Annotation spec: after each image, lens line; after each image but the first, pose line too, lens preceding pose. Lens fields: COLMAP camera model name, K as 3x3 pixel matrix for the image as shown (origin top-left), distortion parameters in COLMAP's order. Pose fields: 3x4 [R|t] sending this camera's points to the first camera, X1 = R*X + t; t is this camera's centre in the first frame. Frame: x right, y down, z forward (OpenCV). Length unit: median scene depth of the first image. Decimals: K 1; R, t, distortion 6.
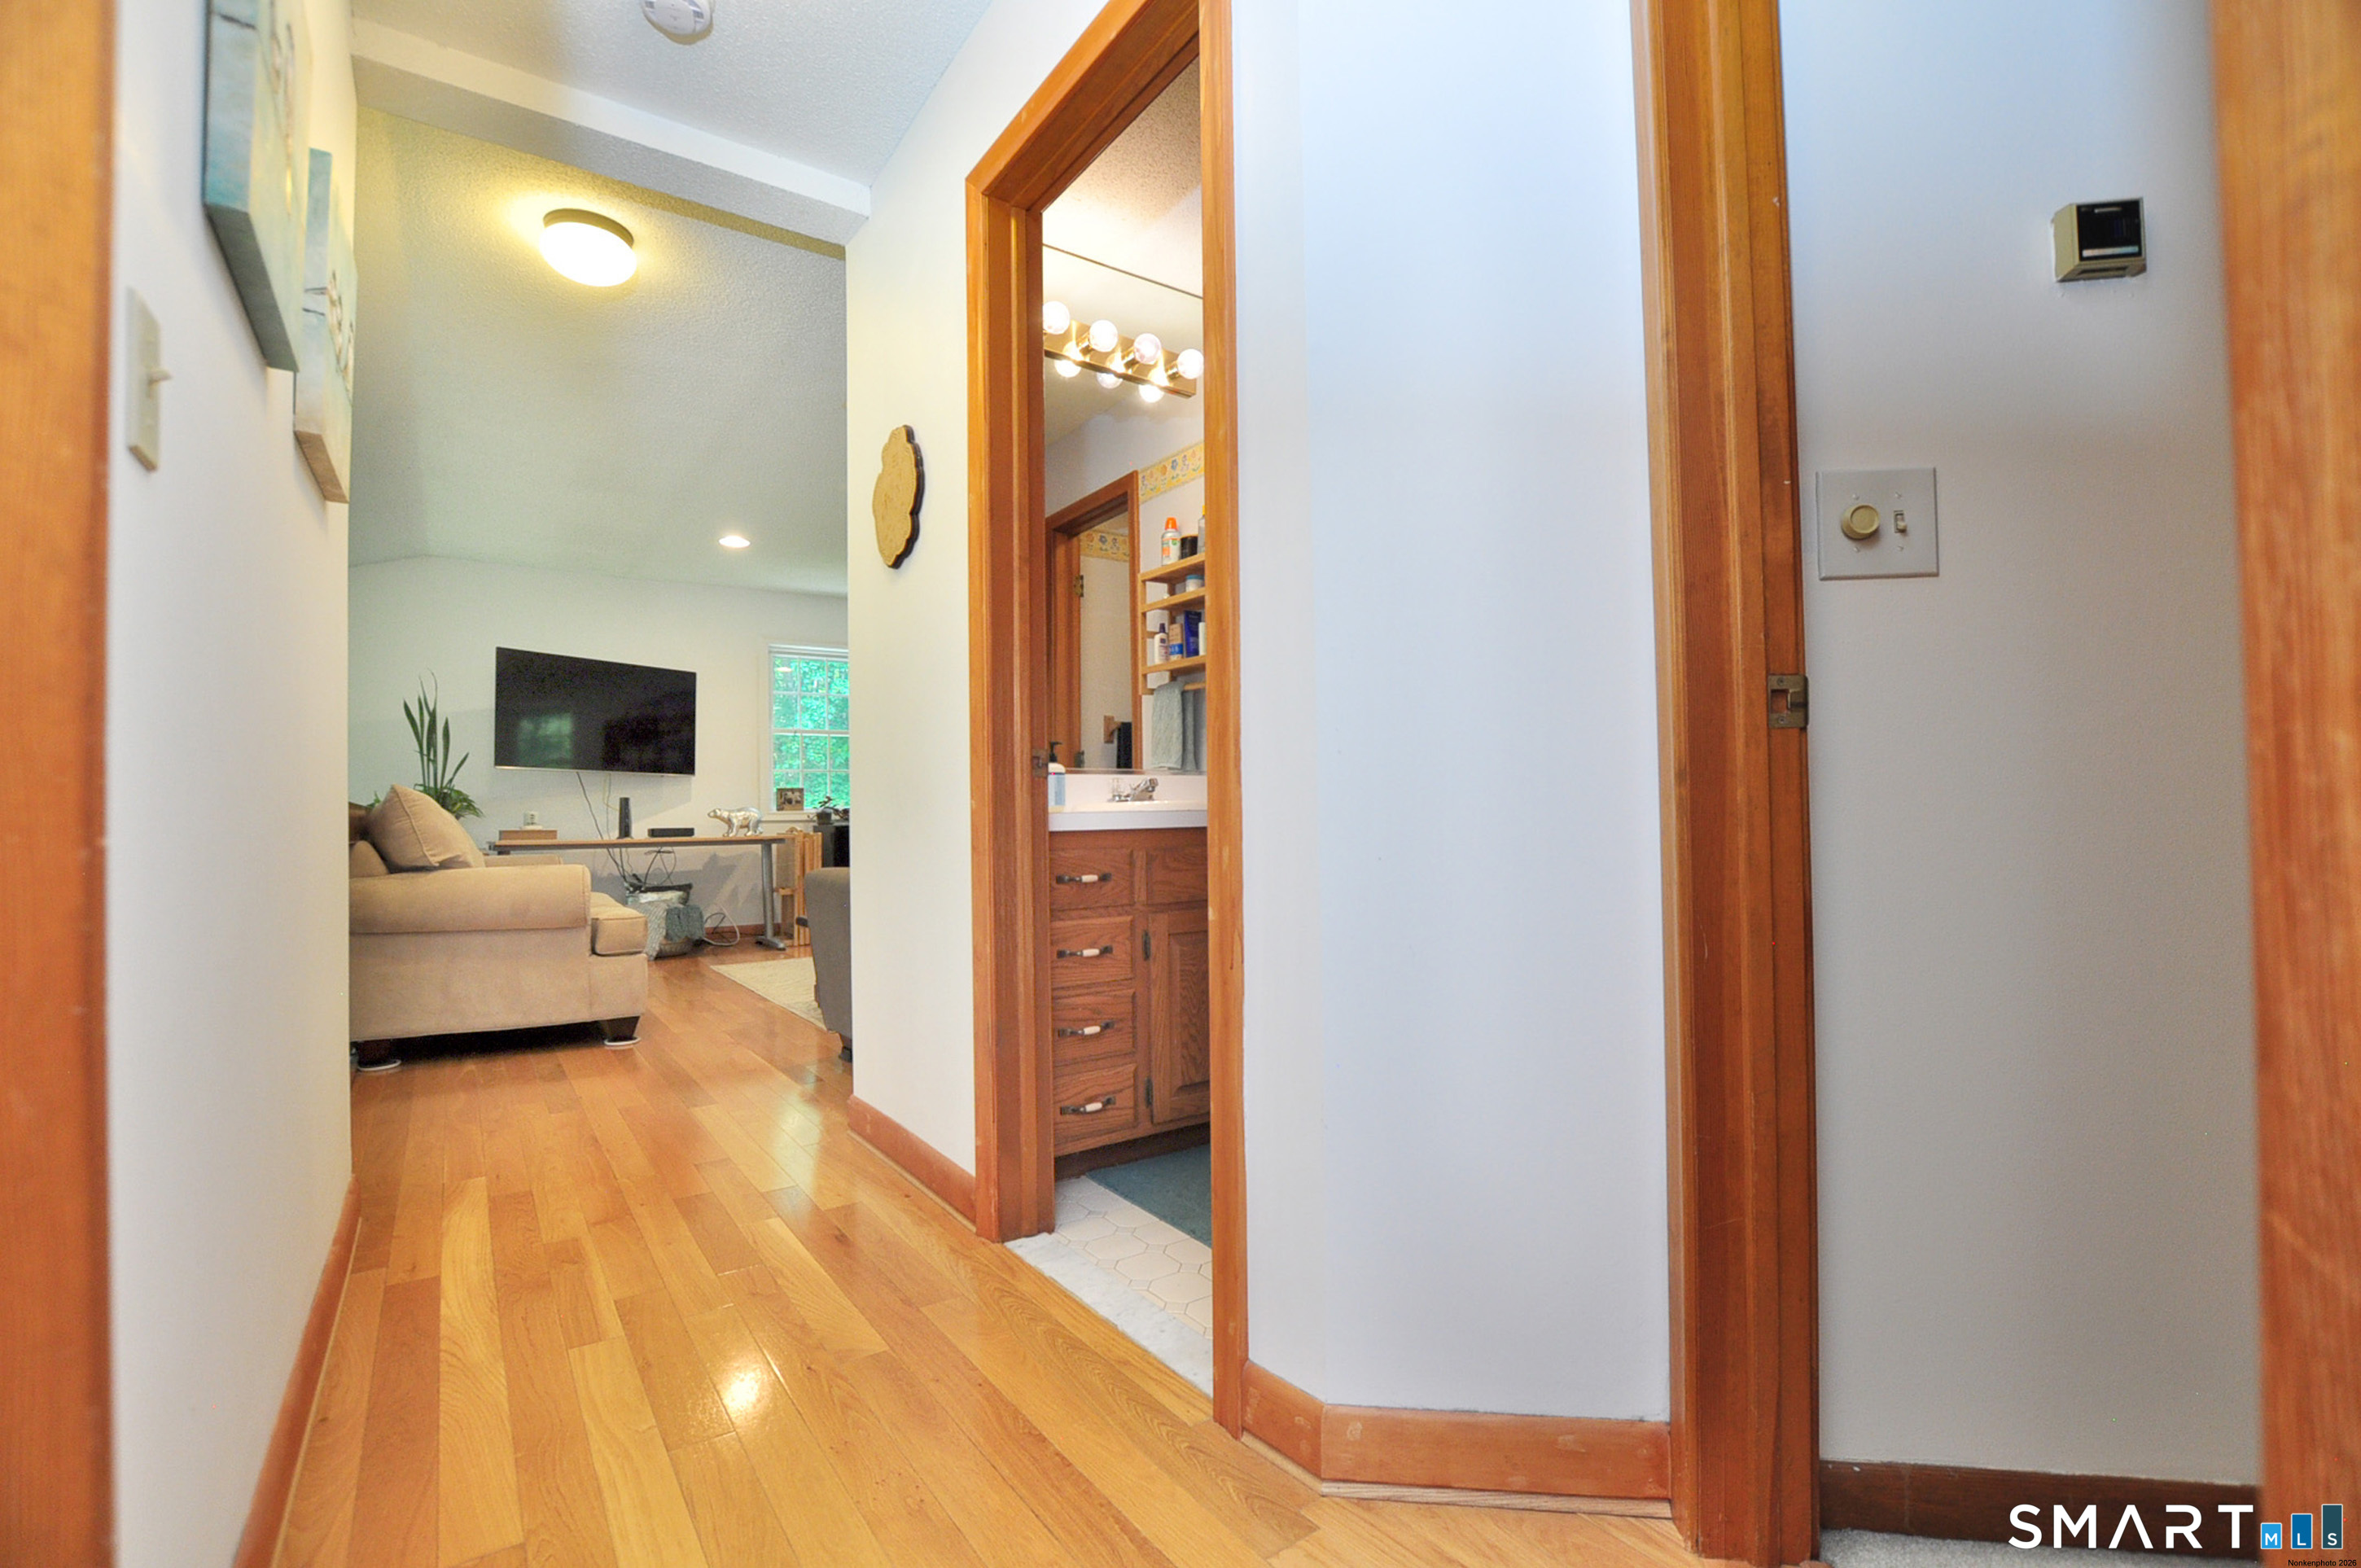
lens RADIAL K [[1047.1, 0, 1156.6], [0, 1047.1, 798.2], [0, 0, 1]] dist [-0.024970, -0.001467]
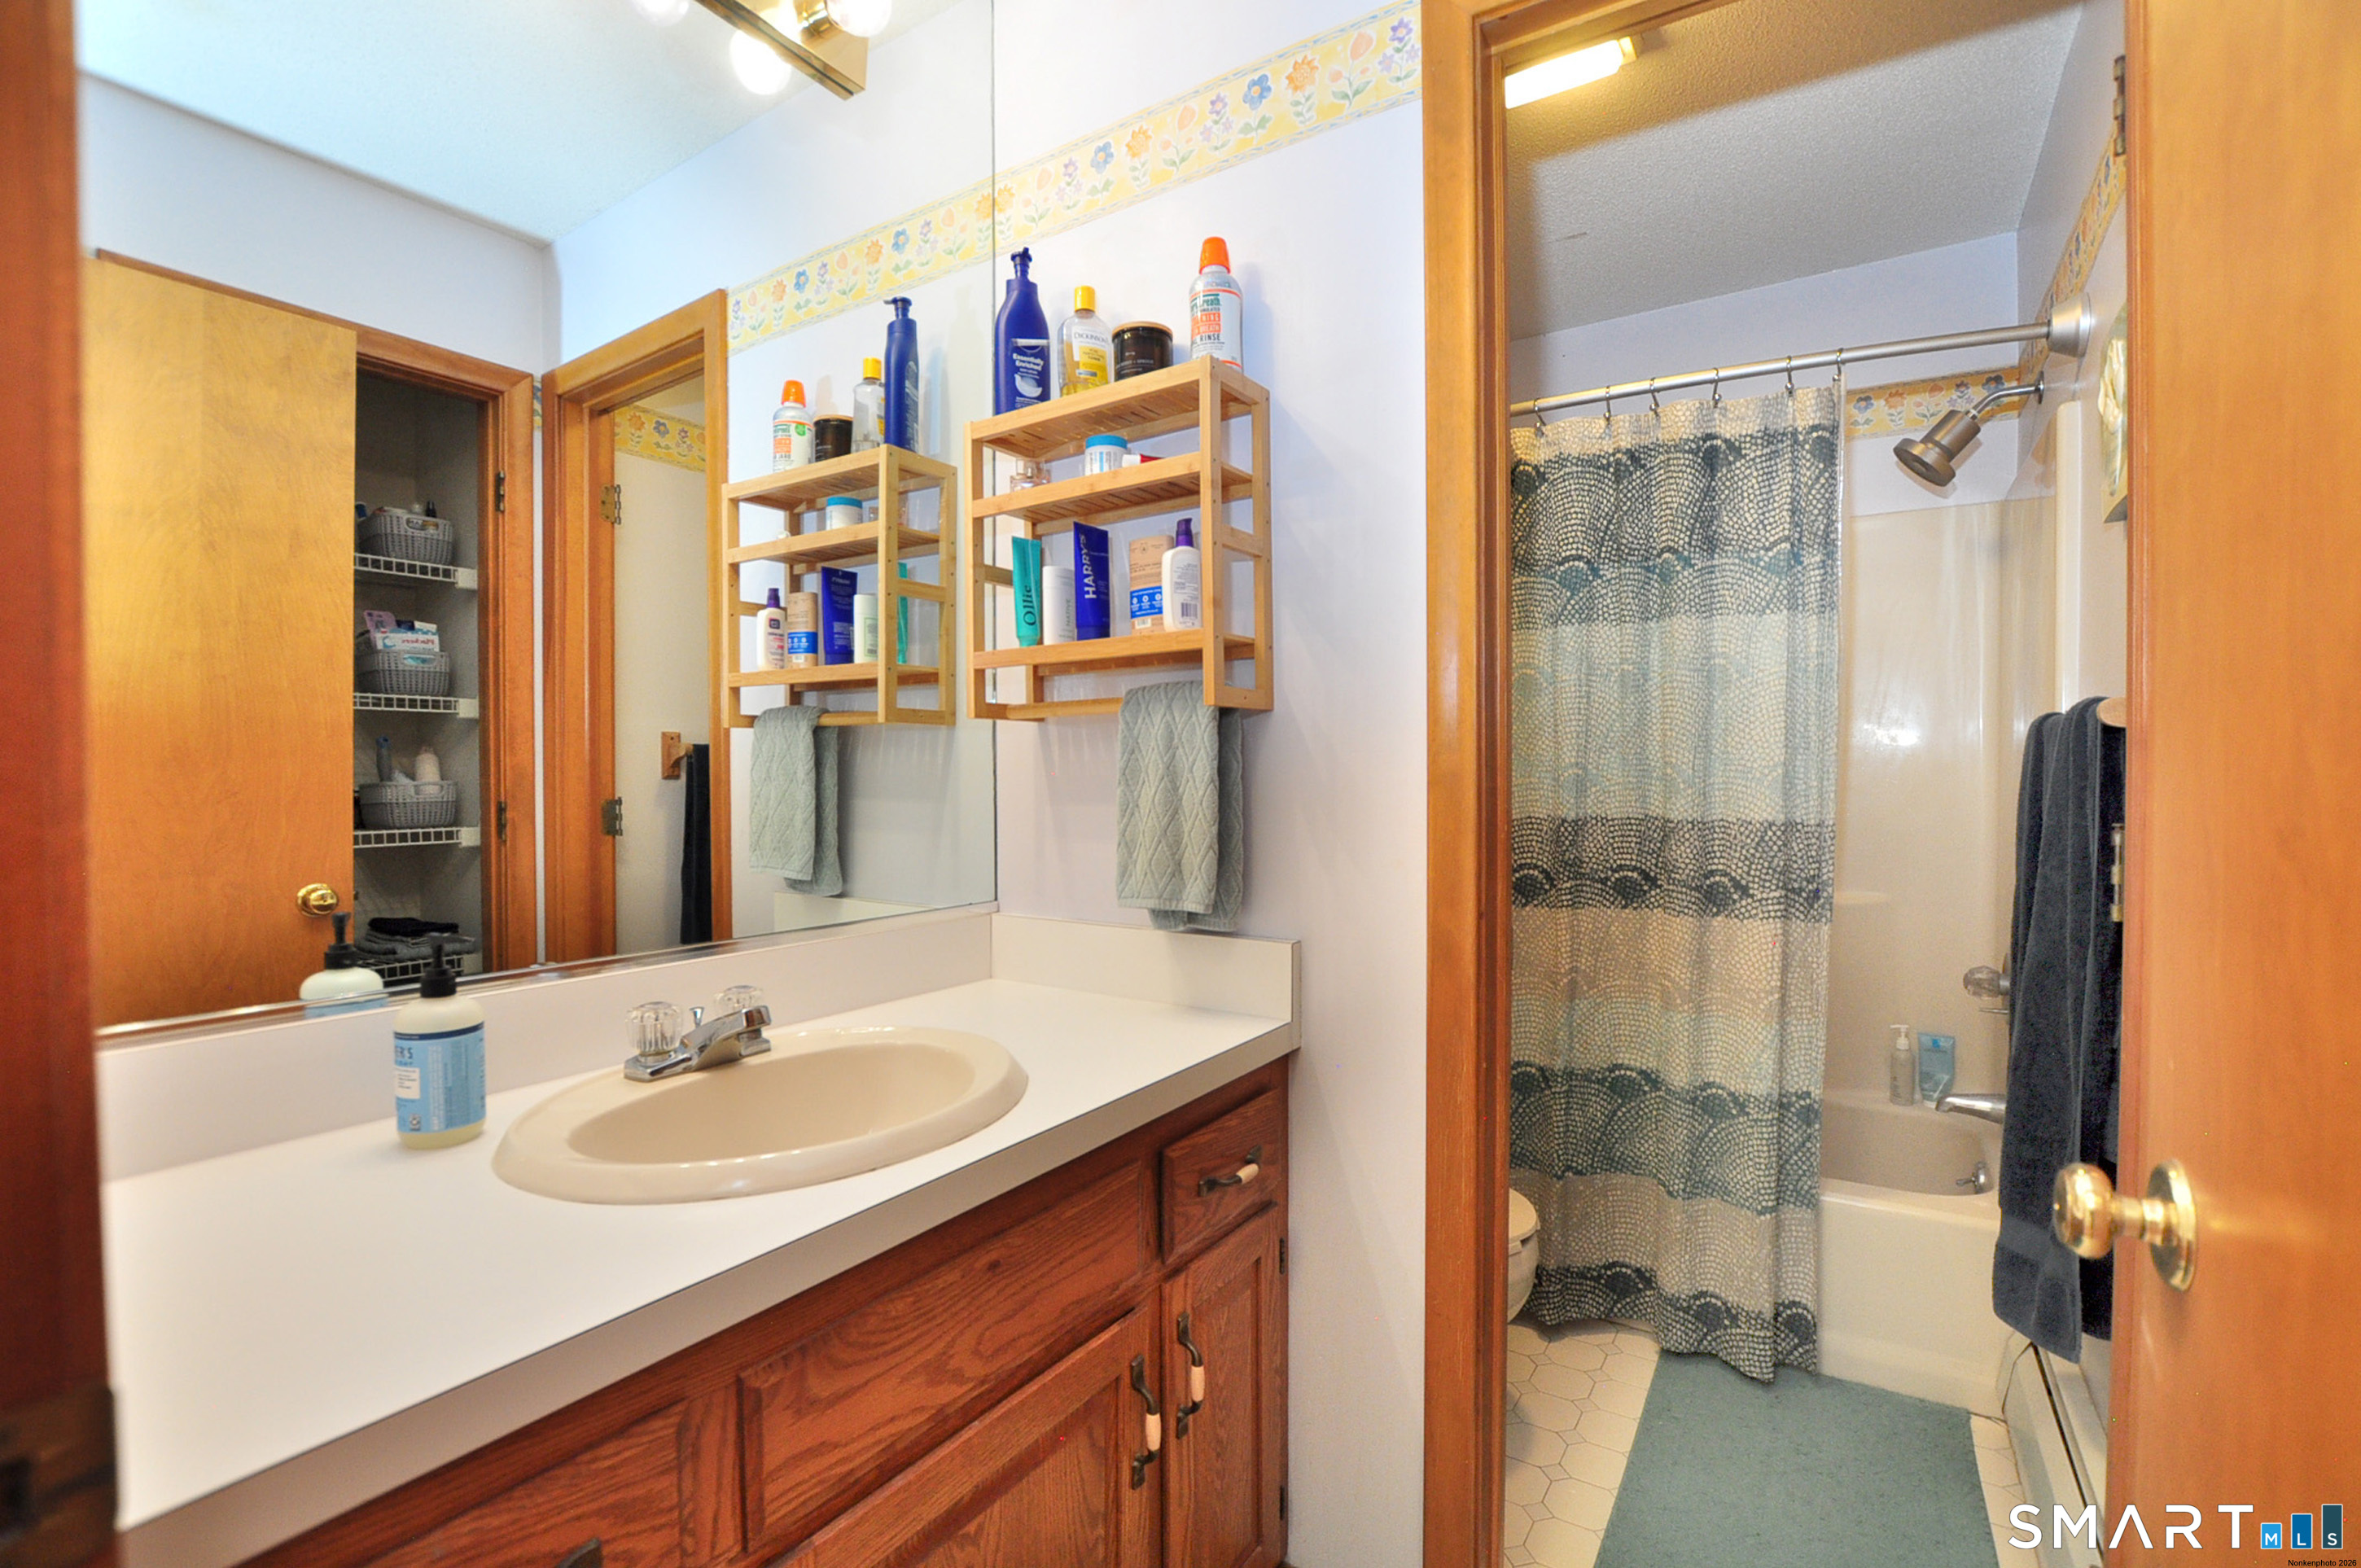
lens RADIAL K [[1047.1, 0, 1166.0], [0, 1047.1, 798.4], [0, 0, 1]] dist [-0.024970, -0.001467]
pose [[0.929321, 0.003238, 0.369258, -0.003767], [-0.016011, 0.999374, 0.031533, -0.084265], [-0.368925, -0.035217, 0.928792, 0.457659]]
